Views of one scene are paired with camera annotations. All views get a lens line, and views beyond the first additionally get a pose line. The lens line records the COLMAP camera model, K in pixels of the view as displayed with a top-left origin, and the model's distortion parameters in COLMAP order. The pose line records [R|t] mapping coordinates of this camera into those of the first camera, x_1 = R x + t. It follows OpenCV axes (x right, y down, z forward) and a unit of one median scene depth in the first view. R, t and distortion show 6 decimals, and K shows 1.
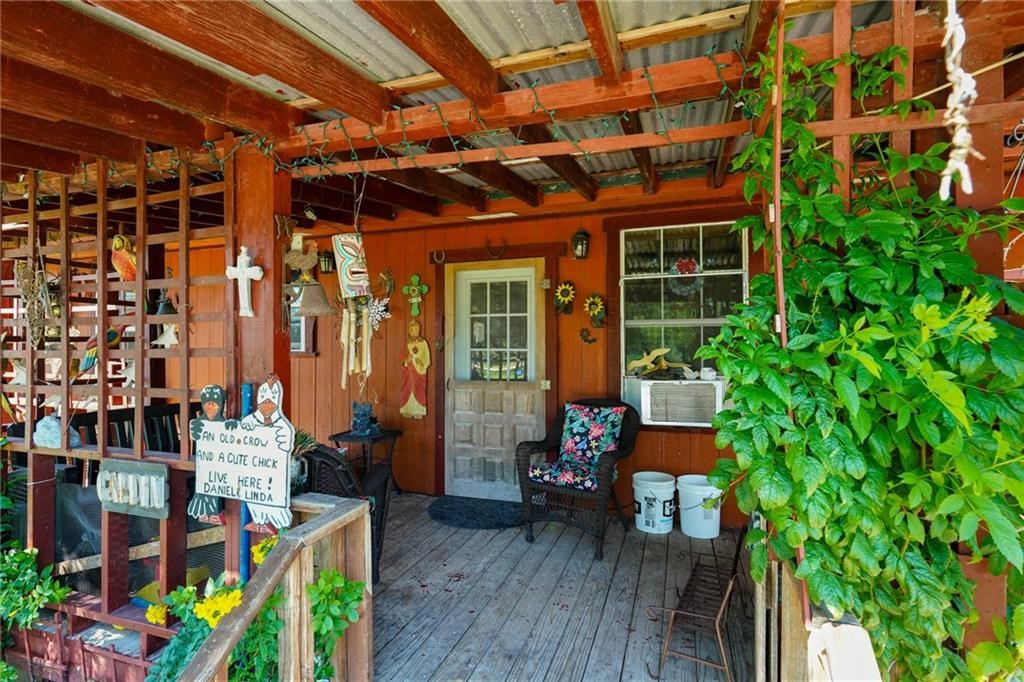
lens RADIAL K [[471.5, 0, 506.5], [0, 471.5, 337.8], [0, 0, 1]] dist [0.016881, 0.001219]
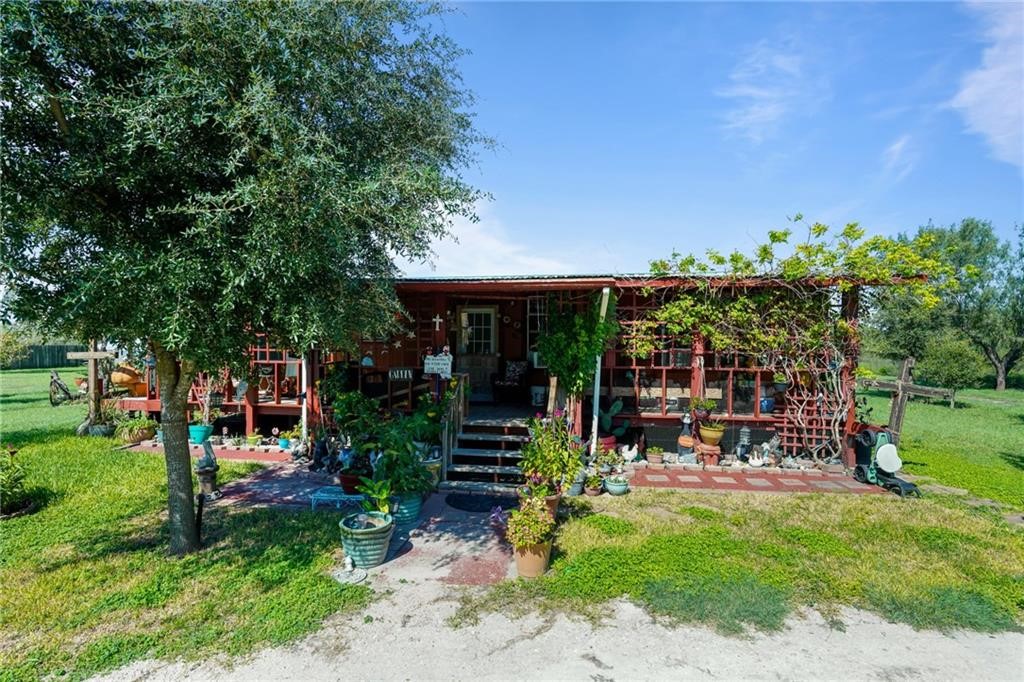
lens RADIAL K [[471.5, 0, 512.1], [0, 471.5, 341.1], [0, 0, 1]] dist [0.016881, 0.001219]
pose [[0.981994, 0.006526, 0.188799, -0.374693], [-0.007970, 0.999945, 0.006887, 0.008328], [-0.188744, -0.008267, 0.981992, -1.747670]]
